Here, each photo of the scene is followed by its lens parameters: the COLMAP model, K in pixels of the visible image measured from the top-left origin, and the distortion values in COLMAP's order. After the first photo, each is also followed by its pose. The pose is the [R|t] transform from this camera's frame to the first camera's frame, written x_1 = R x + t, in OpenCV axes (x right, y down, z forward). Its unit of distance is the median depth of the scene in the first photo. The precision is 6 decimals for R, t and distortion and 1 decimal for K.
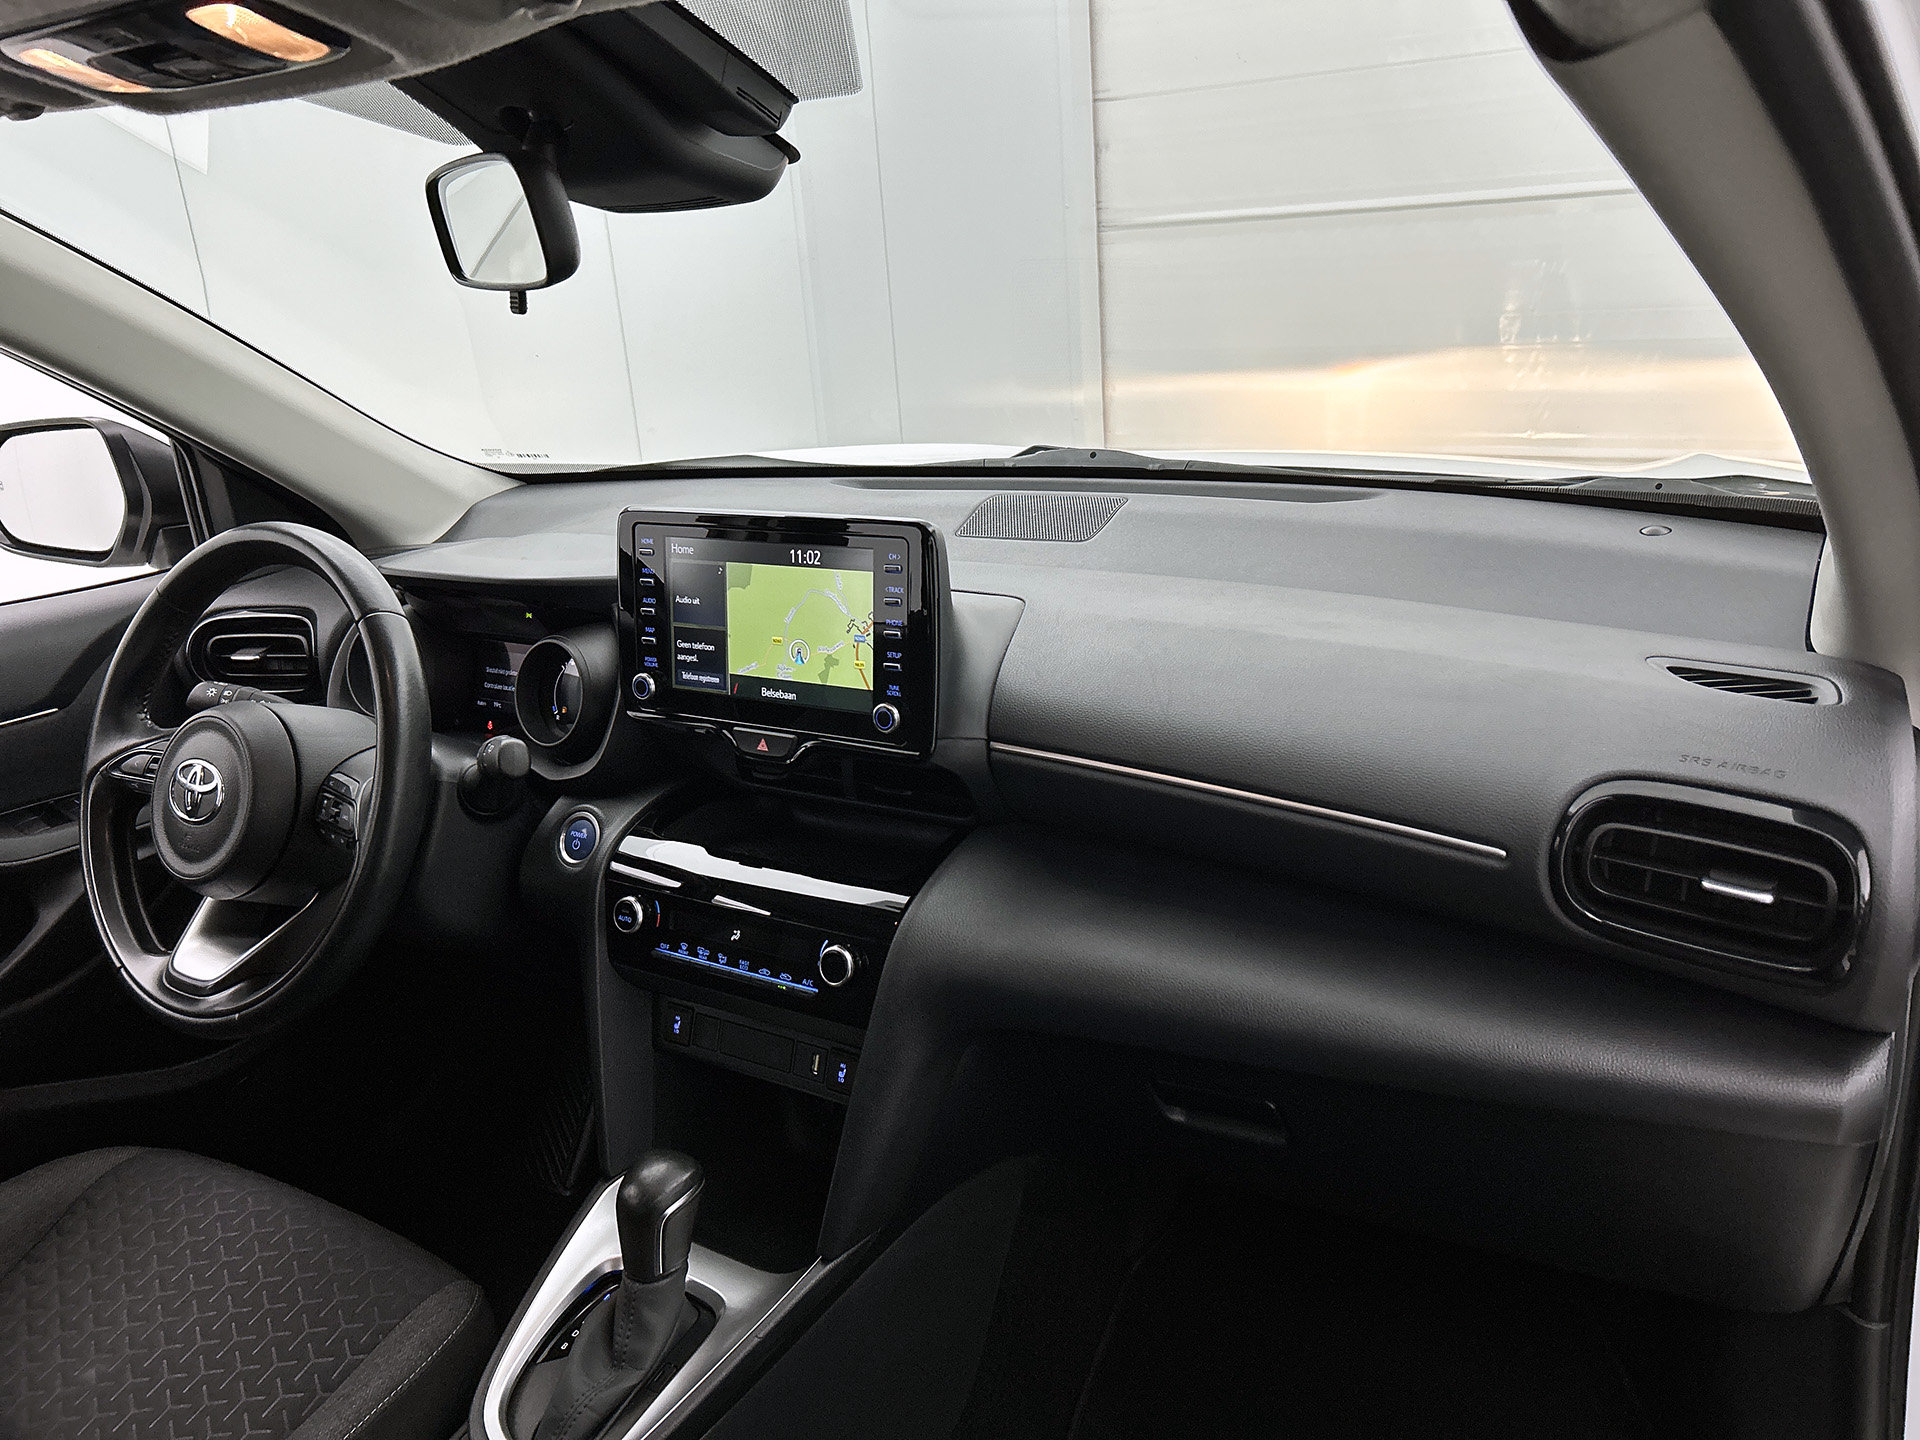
lens RADIAL K [[1448.2, 0, 951.0], [0, 1448.2, 718.3], [0, 0, 1]] dist [0.091039, -0.002624]
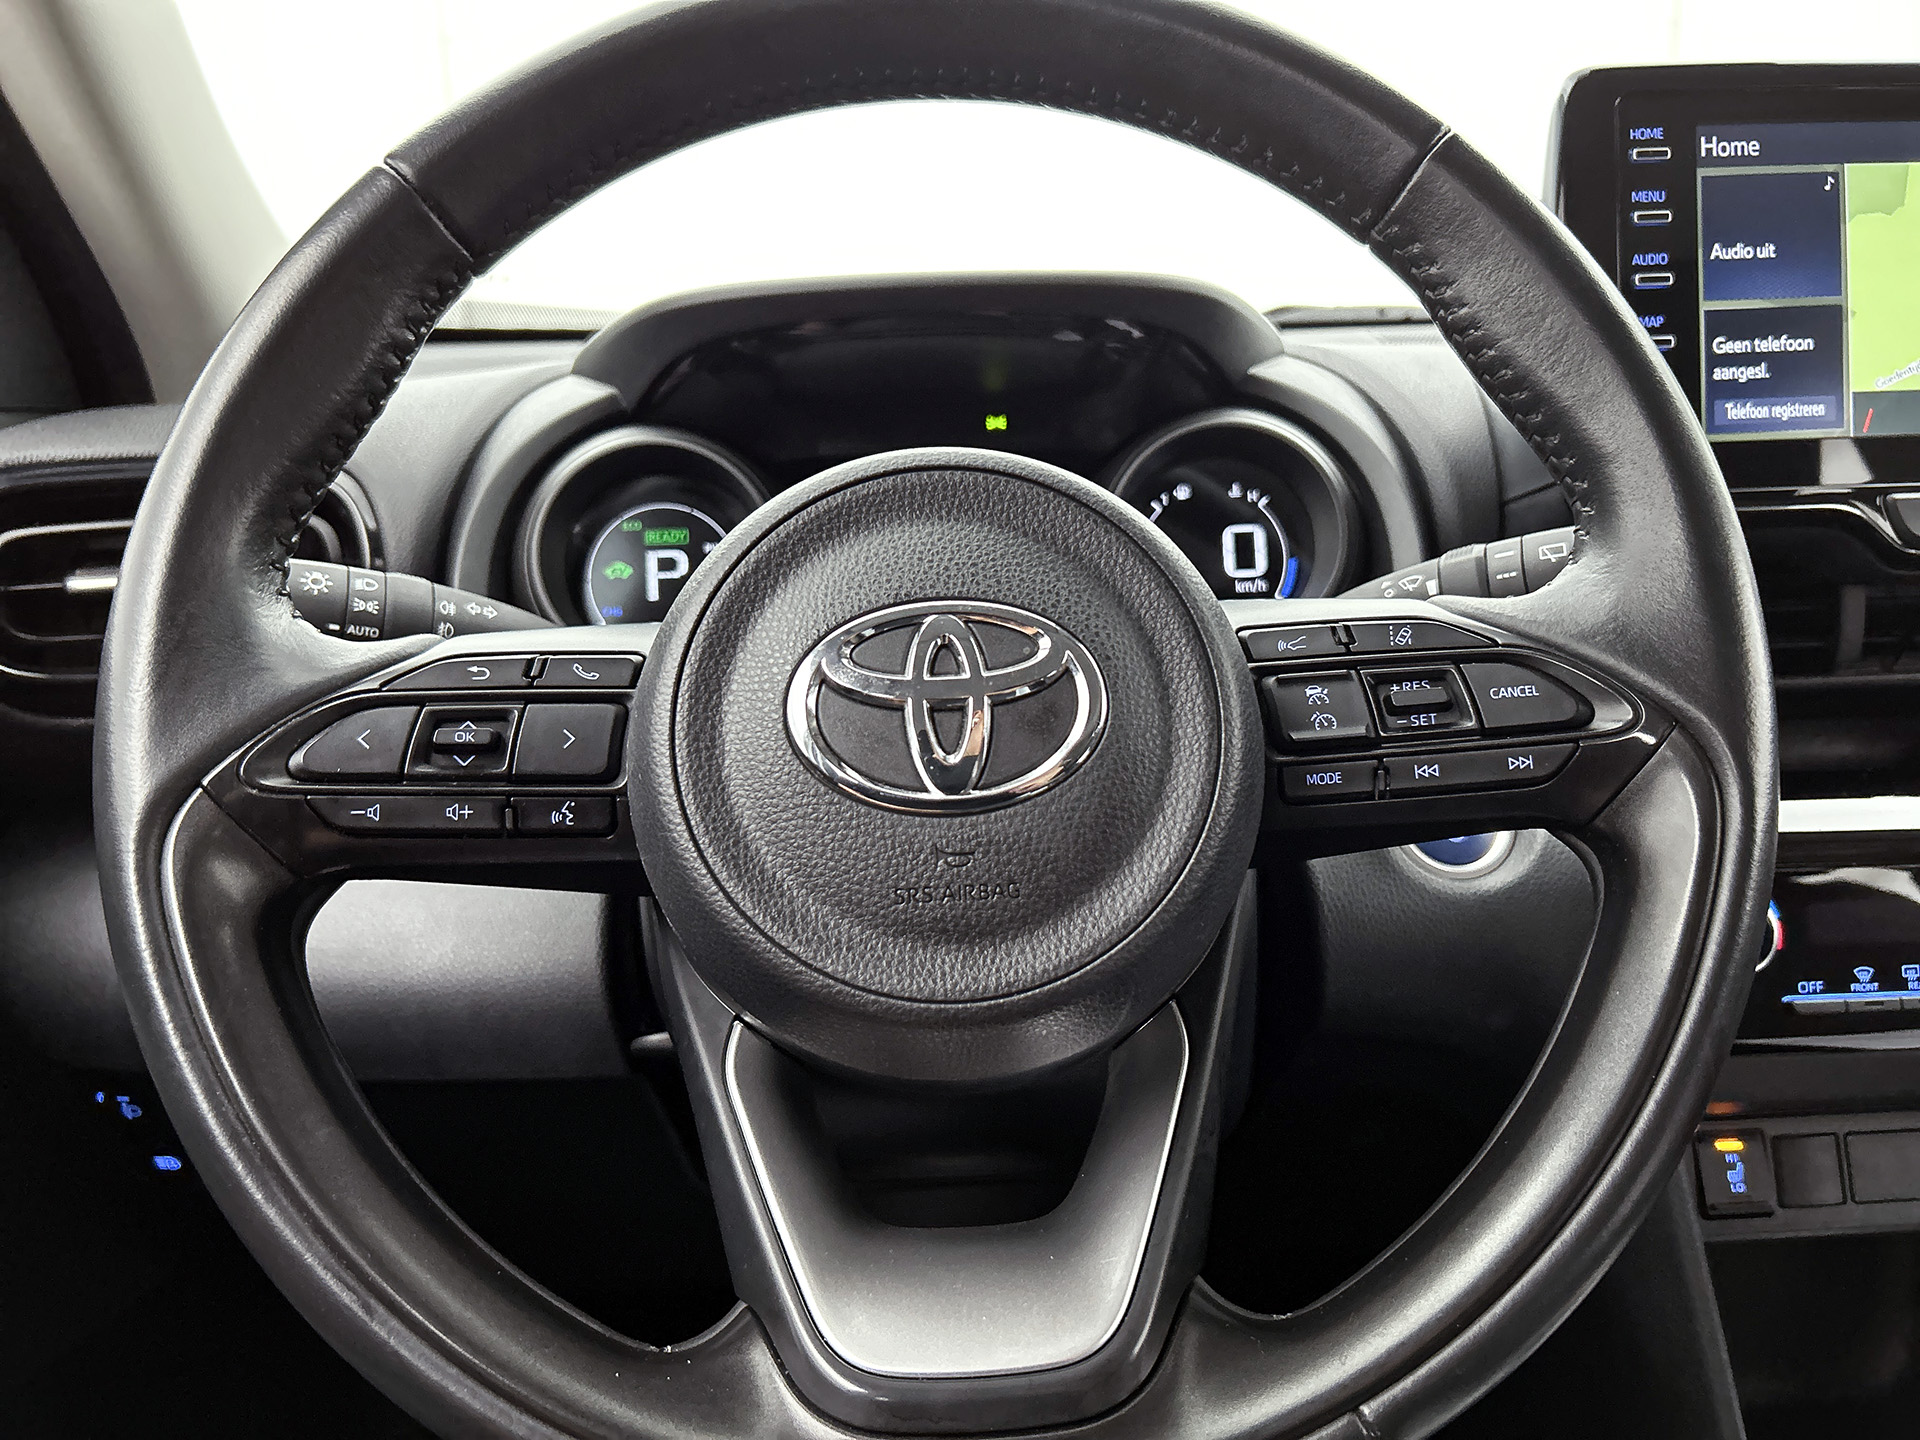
lens RADIAL K [[1486.3, 0, 976.9], [0, 1486.3, 714.0], [0, 0, 1]] dist [0.030448, -0.015584]
pose [[0.818046, -0.062469, 0.571751, -0.688469], [0.153304, 0.981803, -0.112072, 0.087325], [-0.554346, 0.179332, 0.812737, 0.766276]]
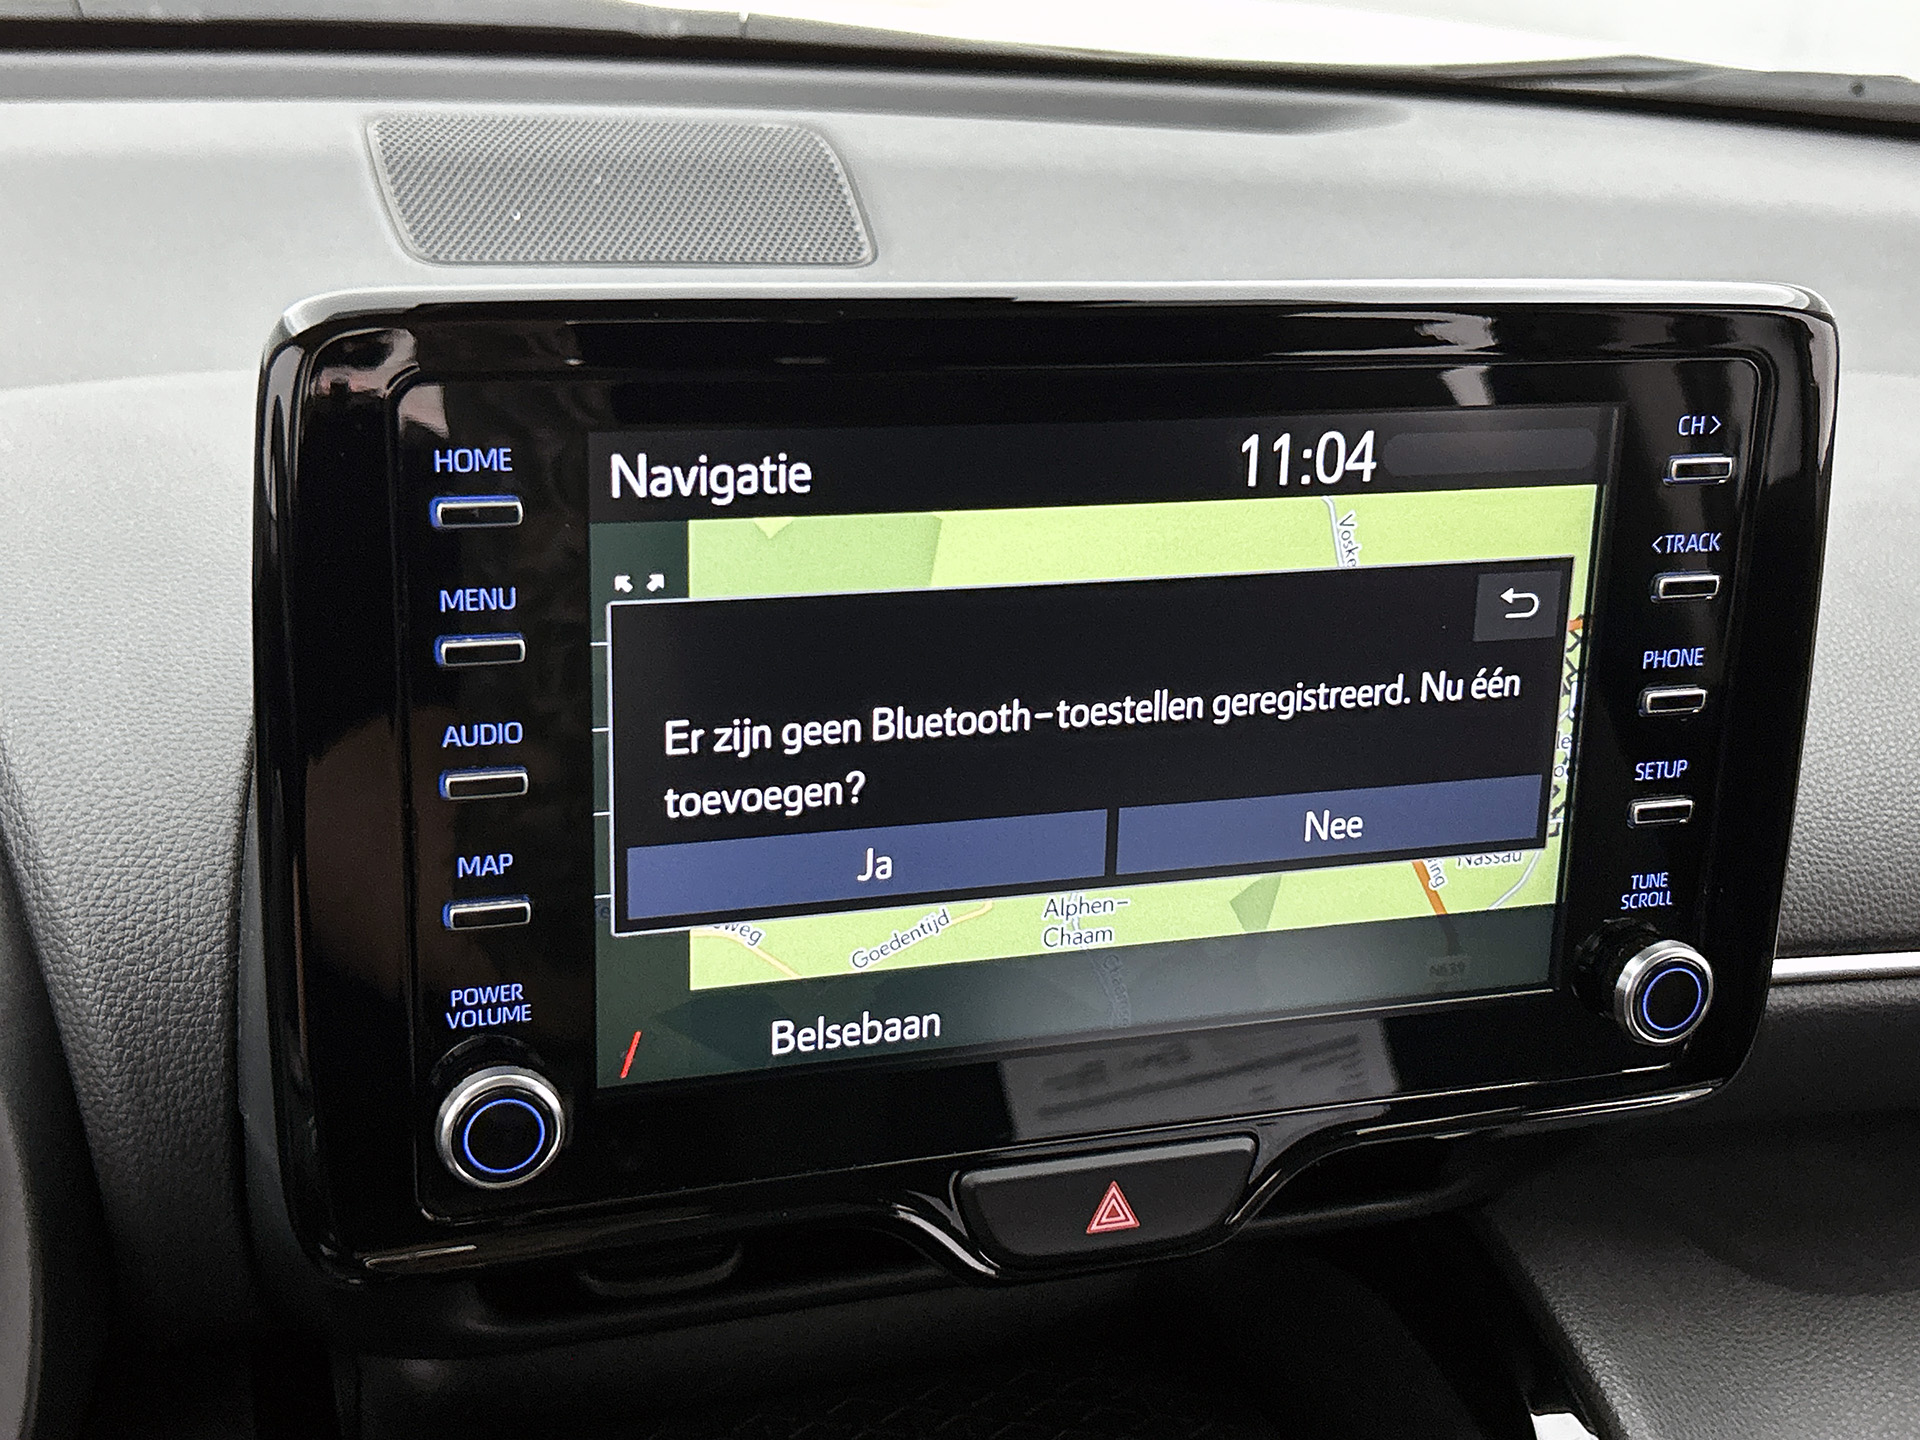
lens RADIAL K [[2499.4, 0, 1000.6], [0, 2499.4, 742.6], [0, 0, 1]] dist [0.209833, -0.615600]
pose [[0.612980, -0.214966, 0.760293, -0.449535], [0.118212, 0.976397, 0.180760, -0.140075], [-0.781205, -0.020927, 0.623923, 0.725472]]
